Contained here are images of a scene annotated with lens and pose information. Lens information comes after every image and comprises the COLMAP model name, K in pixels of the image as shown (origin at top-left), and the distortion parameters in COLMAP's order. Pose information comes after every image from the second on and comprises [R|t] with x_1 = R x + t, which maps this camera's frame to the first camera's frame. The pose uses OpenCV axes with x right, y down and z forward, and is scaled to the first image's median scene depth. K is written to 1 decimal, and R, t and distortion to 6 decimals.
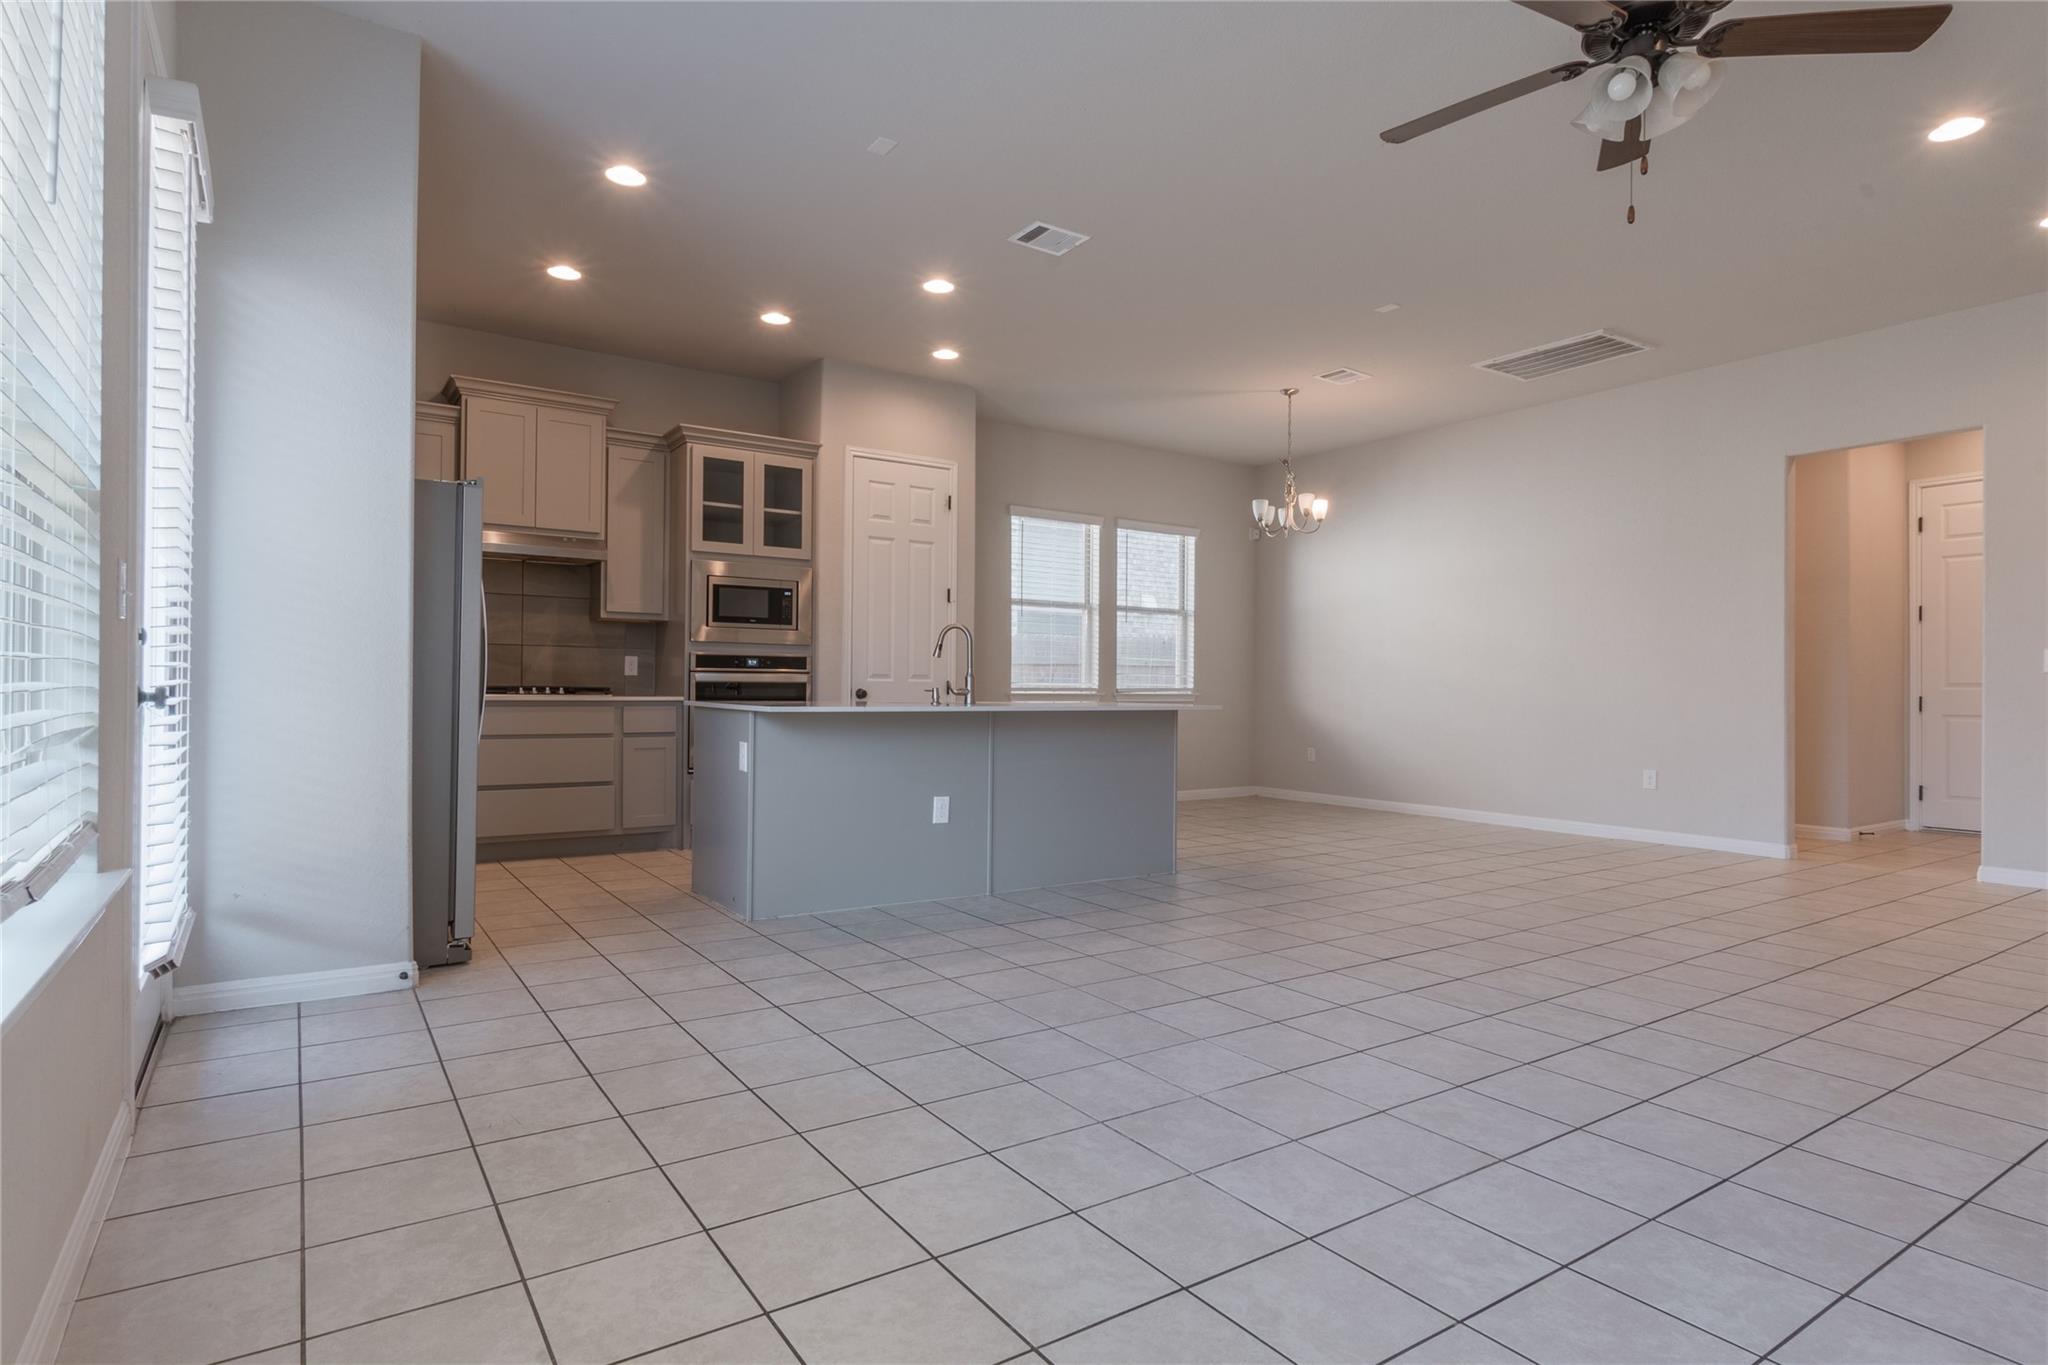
lens RADIAL K [[1067.1, 0, 1014.0], [0, 1067.1, 685.5], [0, 0, 1]] dist [0.000584, -0.000439]
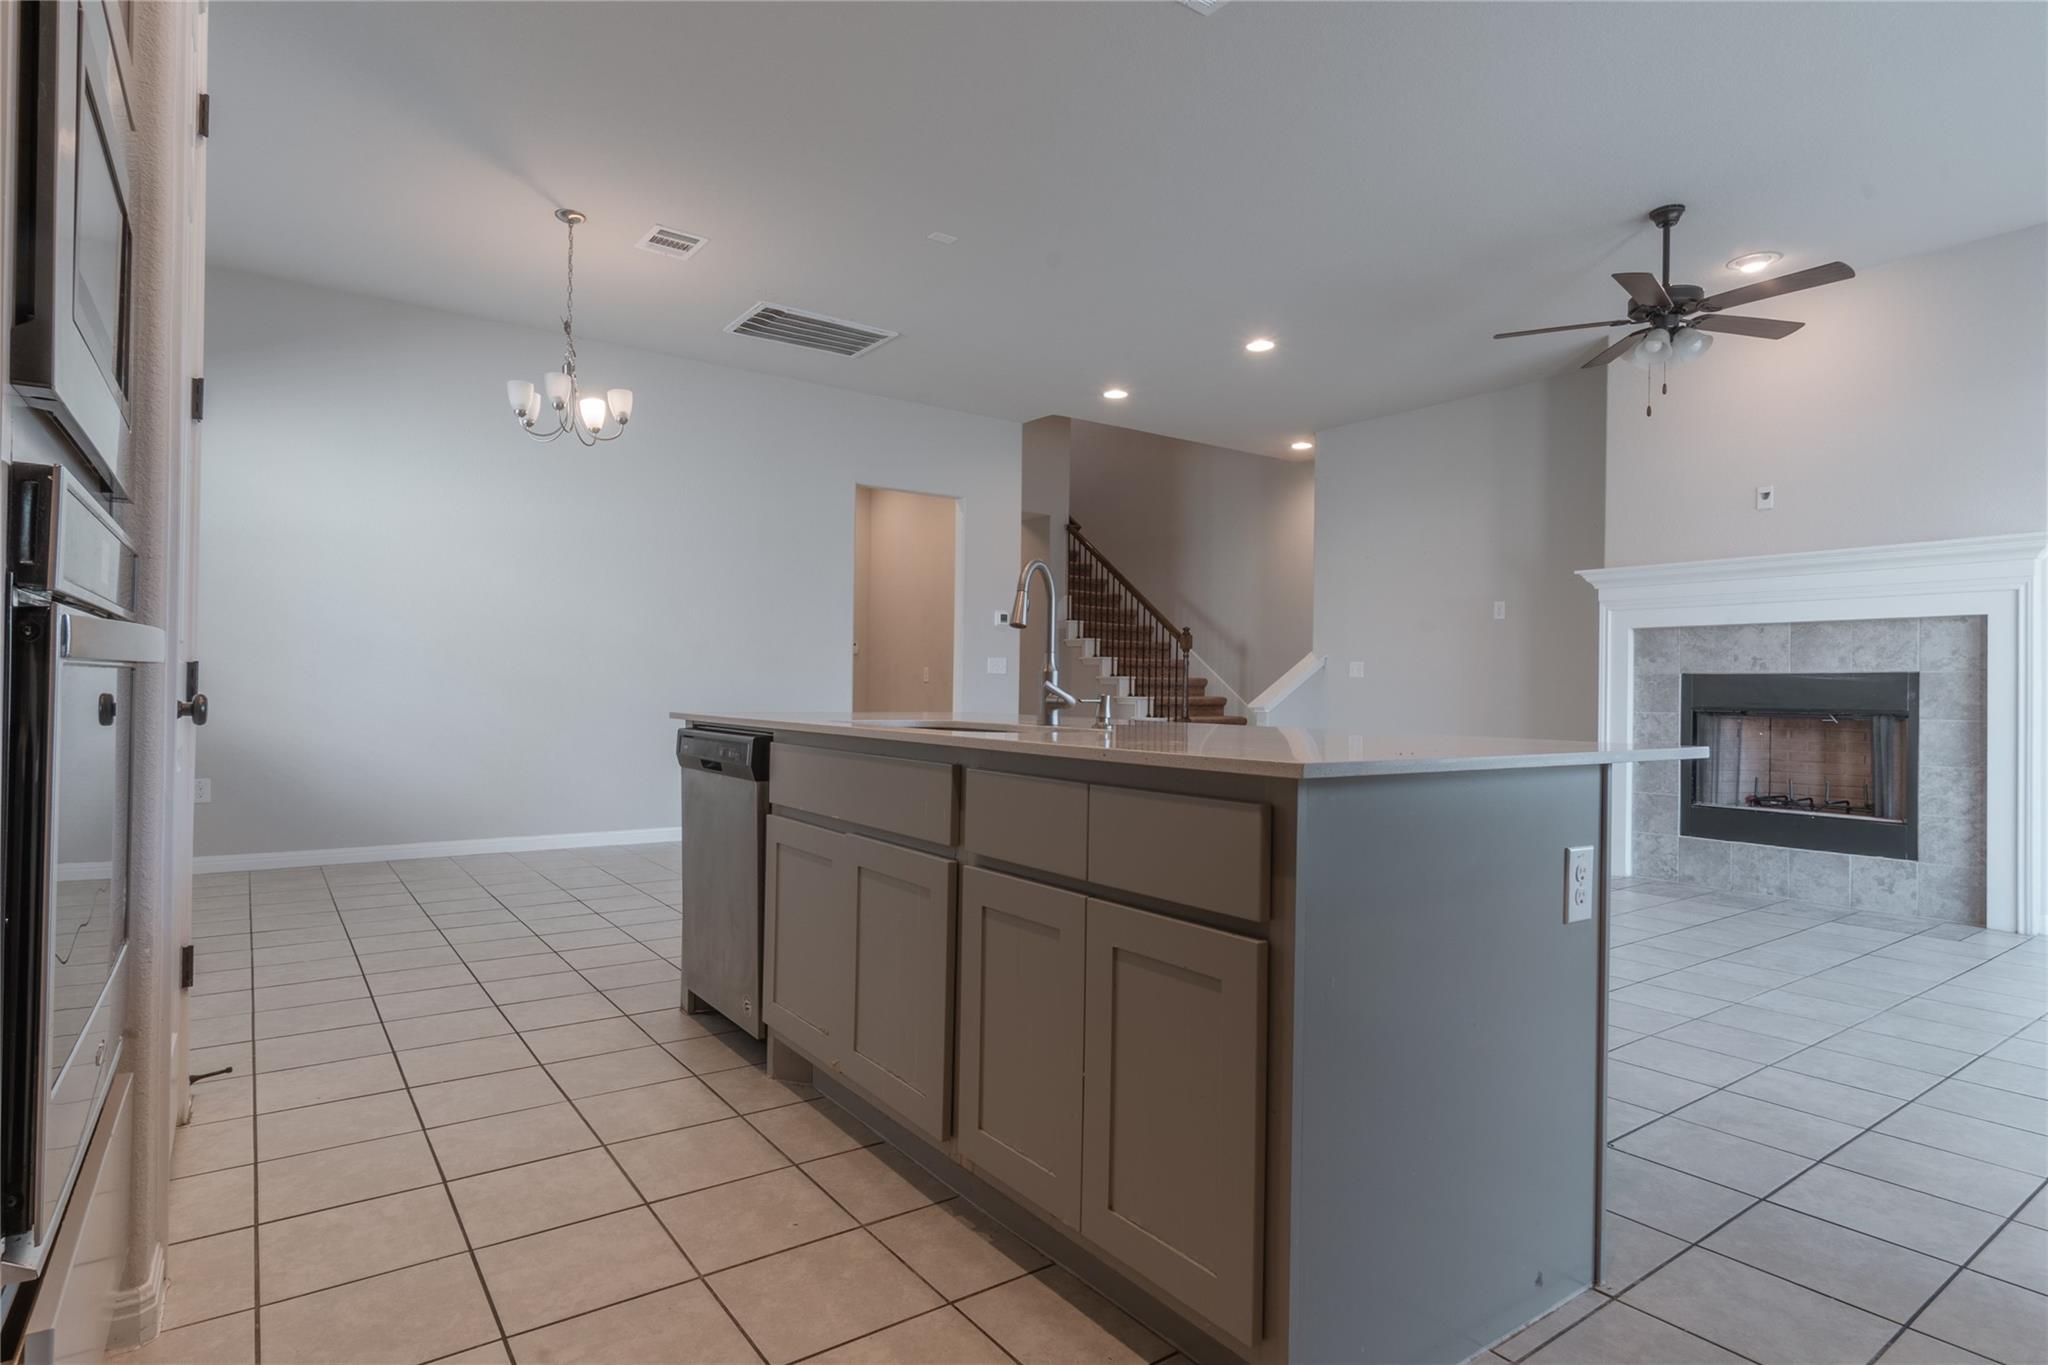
lens RADIAL K [[1067.1, 0, 1014.0], [0, 1067.1, 685.5], [0, 0, 1]] dist [0.000584, -0.000439]
pose [[-0.032220, -0.005475, 0.999466, -0.440883], [-0.016159, 0.999857, 0.004956, -0.002385], [-0.999350, -0.015990, -0.032304, 0.846737]]
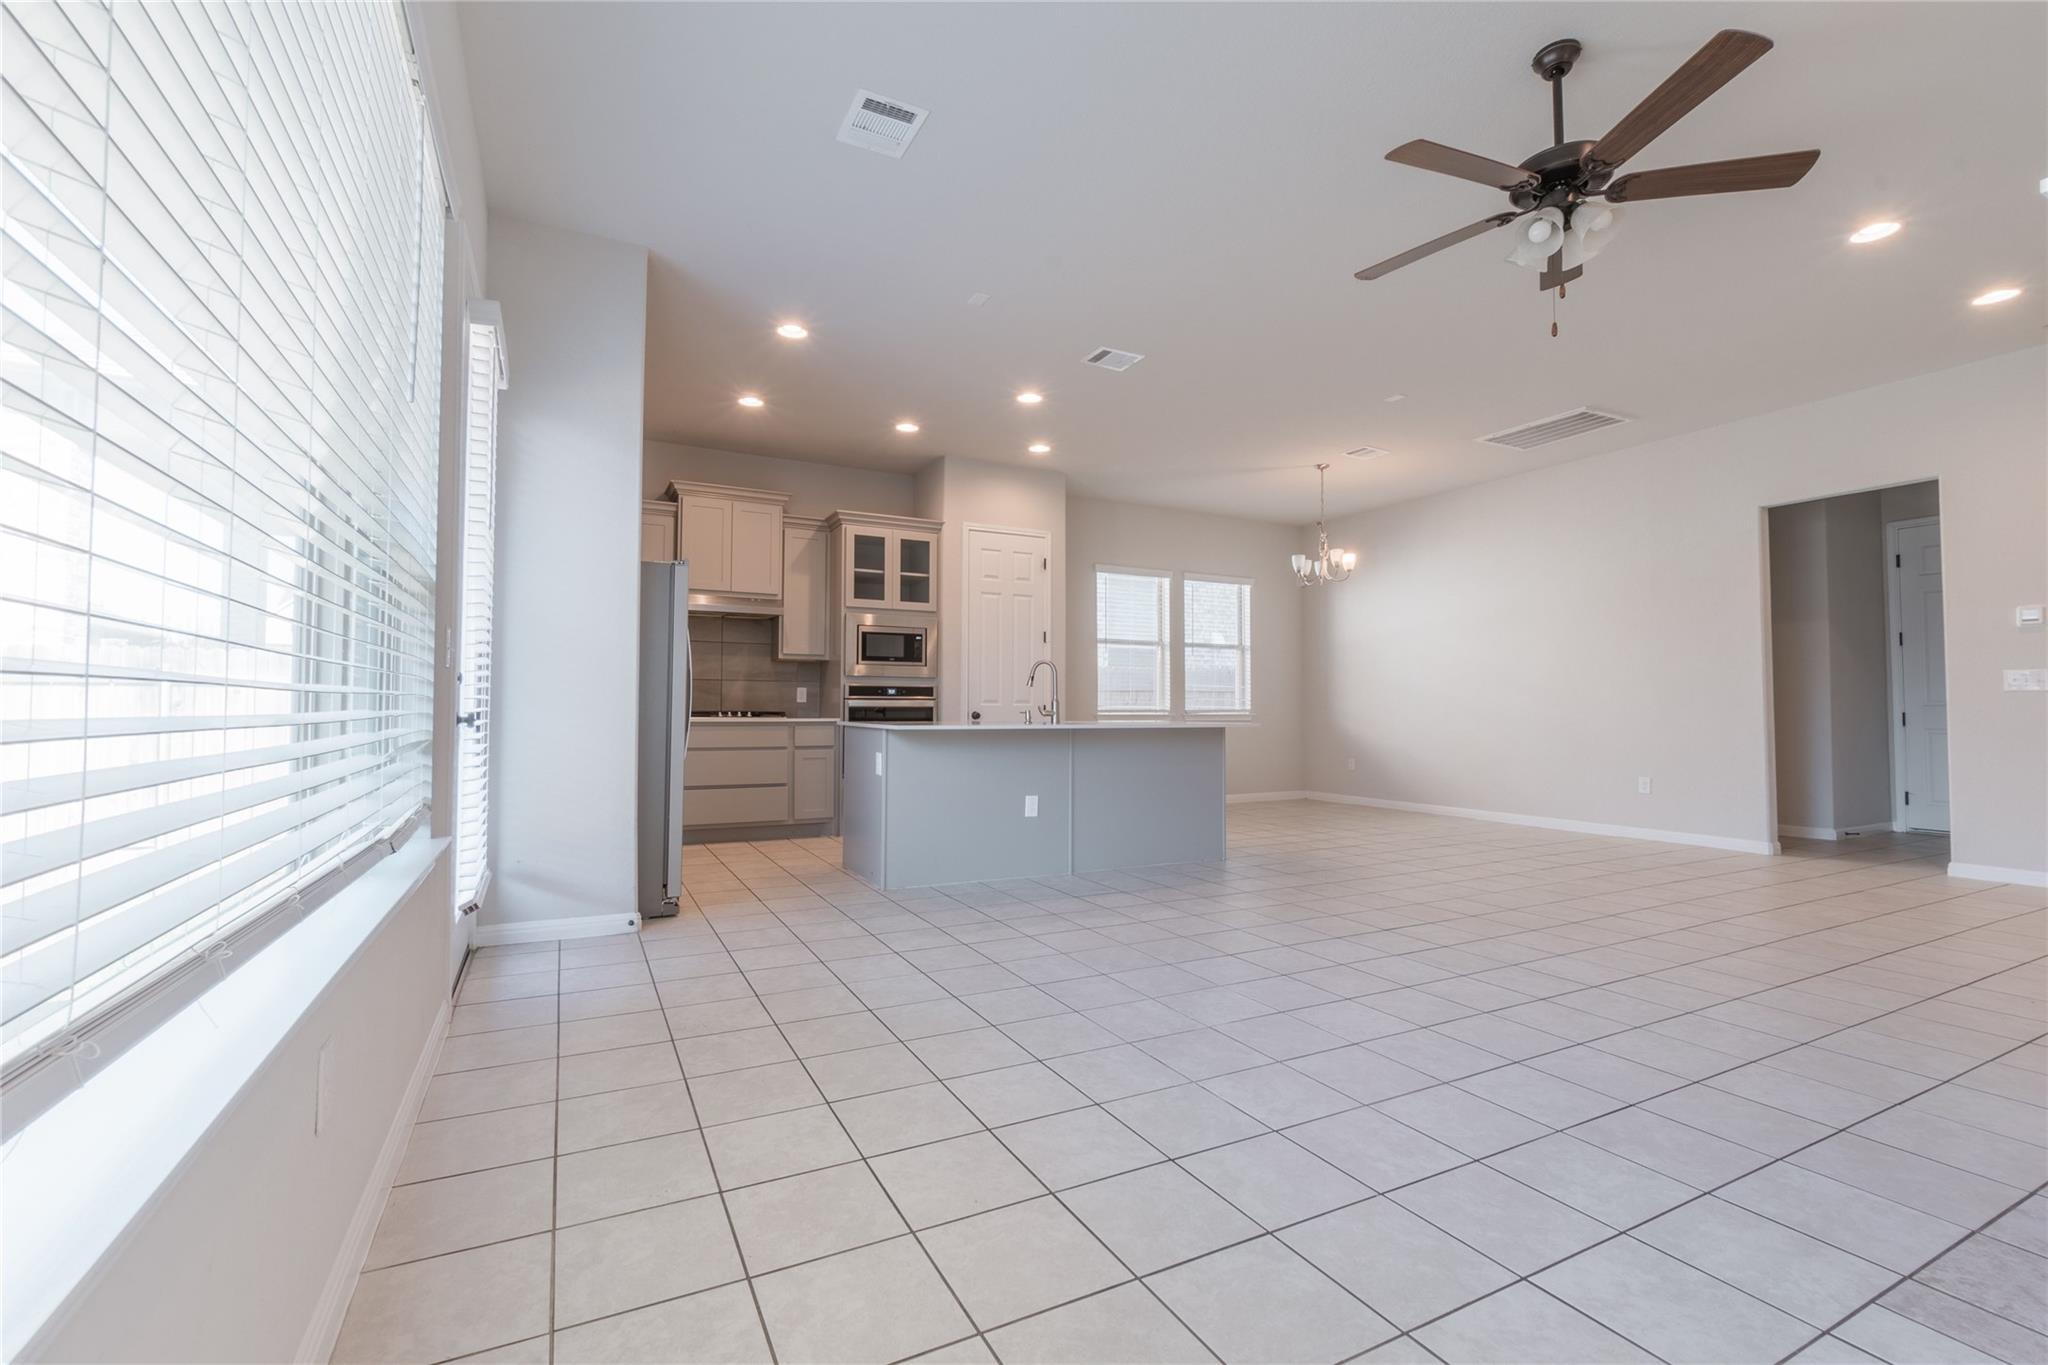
lens RADIAL K [[875.6, 0, 1014.0], [0, 875.6, 683.5], [0, 0, 1]] dist [-0.005830, 0.000956]
pose [[0.992955, -0.009501, -0.118107, 0.027069], [0.006138, 0.999566, -0.028806, 0.000010], [0.118329, 0.027878, 0.992583, -0.033934]]
